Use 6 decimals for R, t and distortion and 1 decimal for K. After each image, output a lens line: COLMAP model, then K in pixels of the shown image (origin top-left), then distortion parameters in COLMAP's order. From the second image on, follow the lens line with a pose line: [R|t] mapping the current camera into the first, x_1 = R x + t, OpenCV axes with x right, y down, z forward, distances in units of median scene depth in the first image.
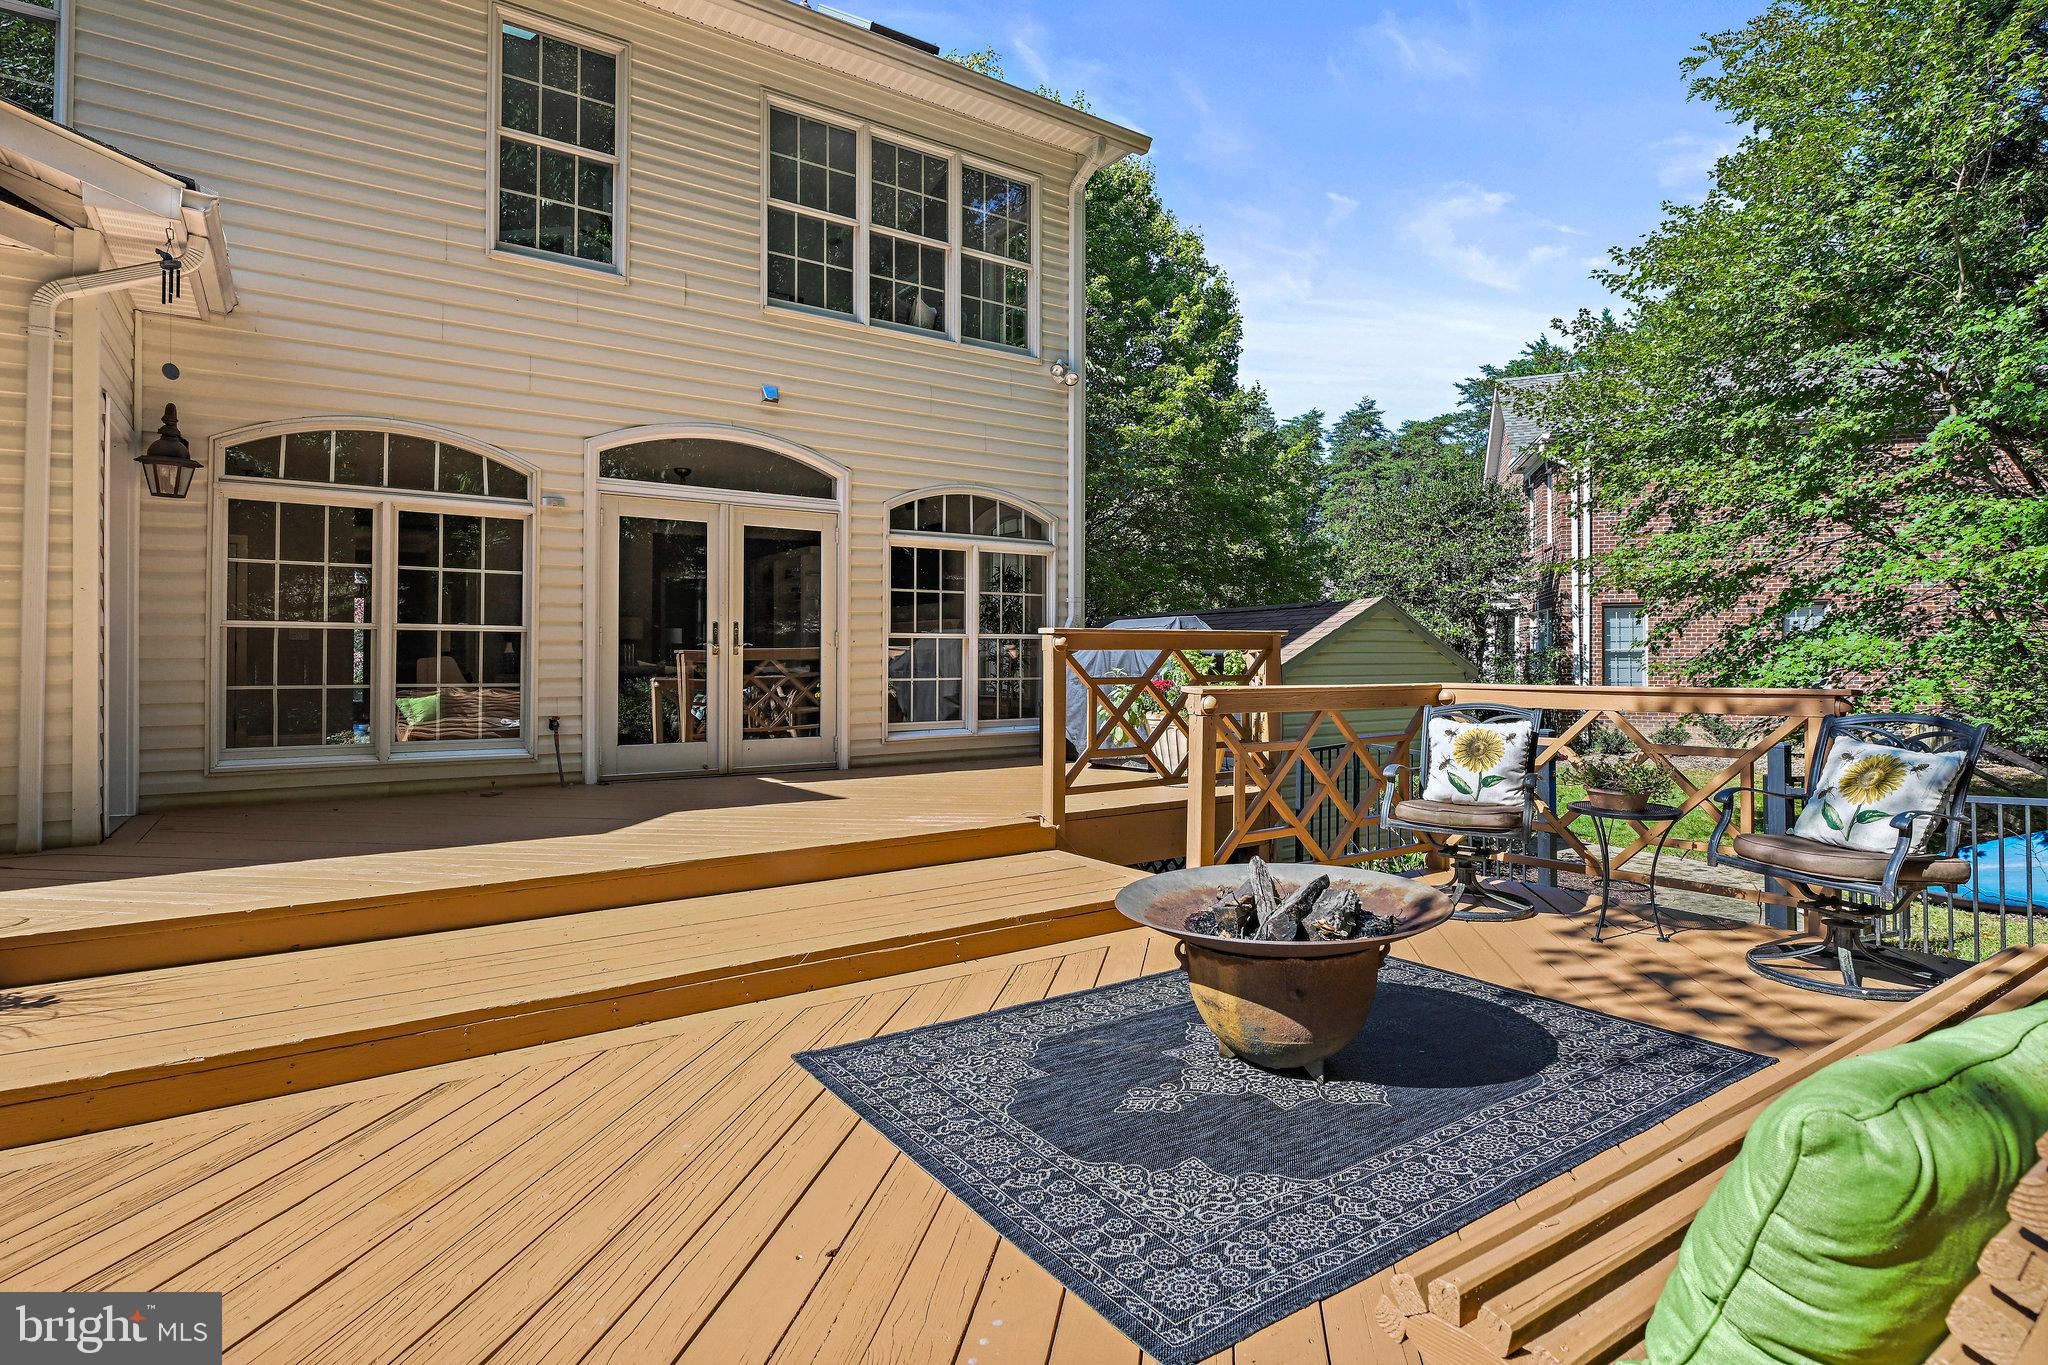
lens RADIAL K [[1052.0, 0, 1025.8], [0, 1052.0, 654.7], [0, 0, 1]] dist [-0.000018, -0.000129]
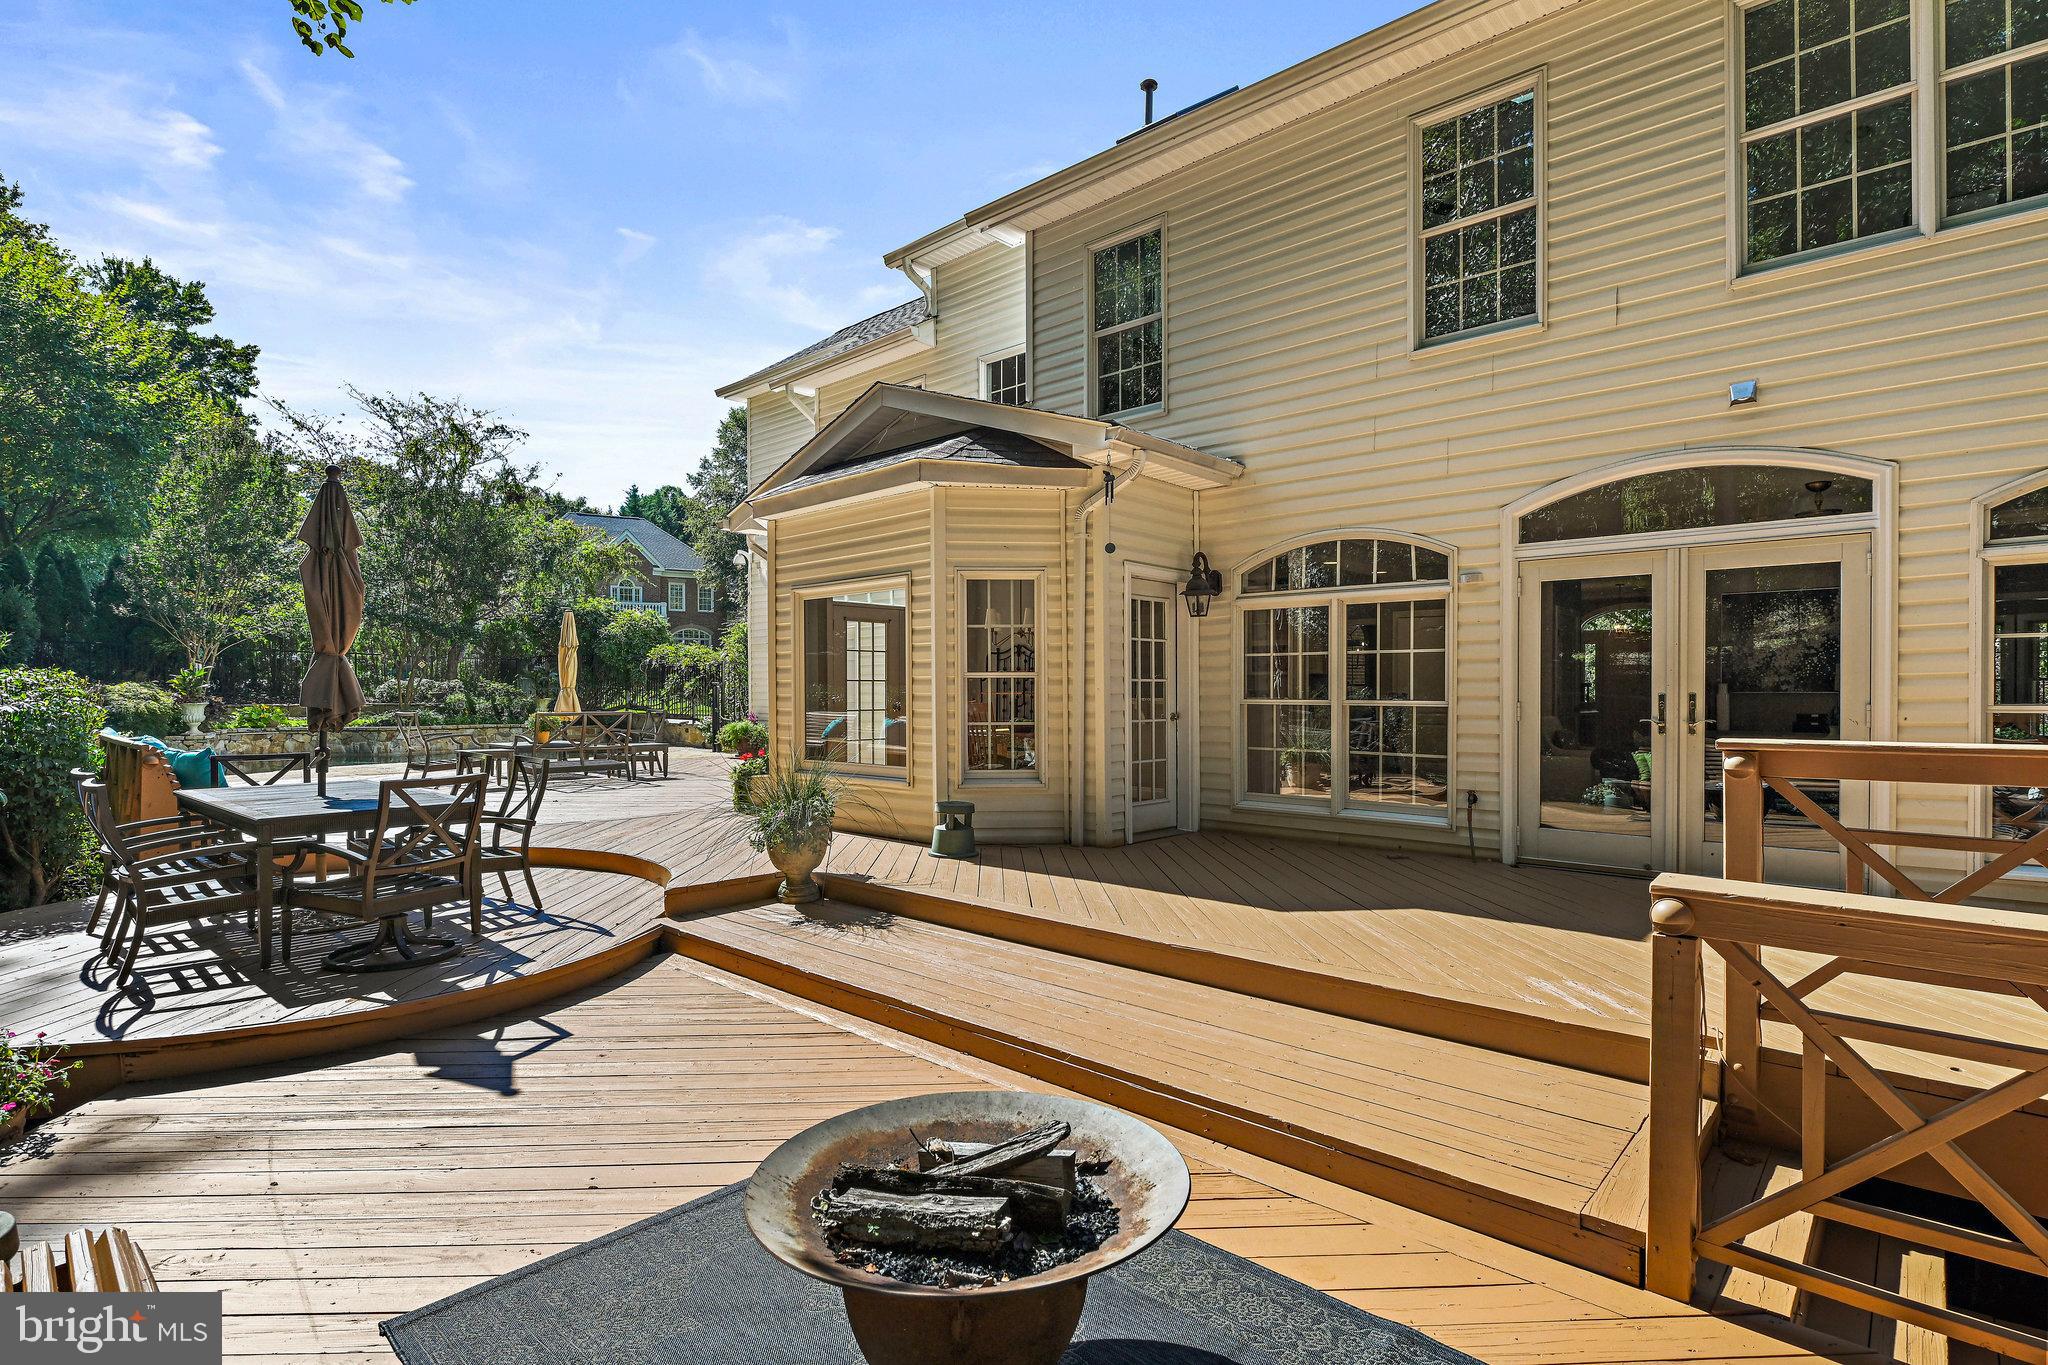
lens RADIAL K [[1004.4, 0, 1020.0], [0, 1004.4, 699.8], [0, 0, 1]] dist [-0.004760, -0.001253]
pose [[0.218926, 0.013958, -0.975642, 0.388253], [0.011957, 0.999784, 0.016987, -0.048822], [0.975668, -0.015385, 0.218712, 0.360315]]
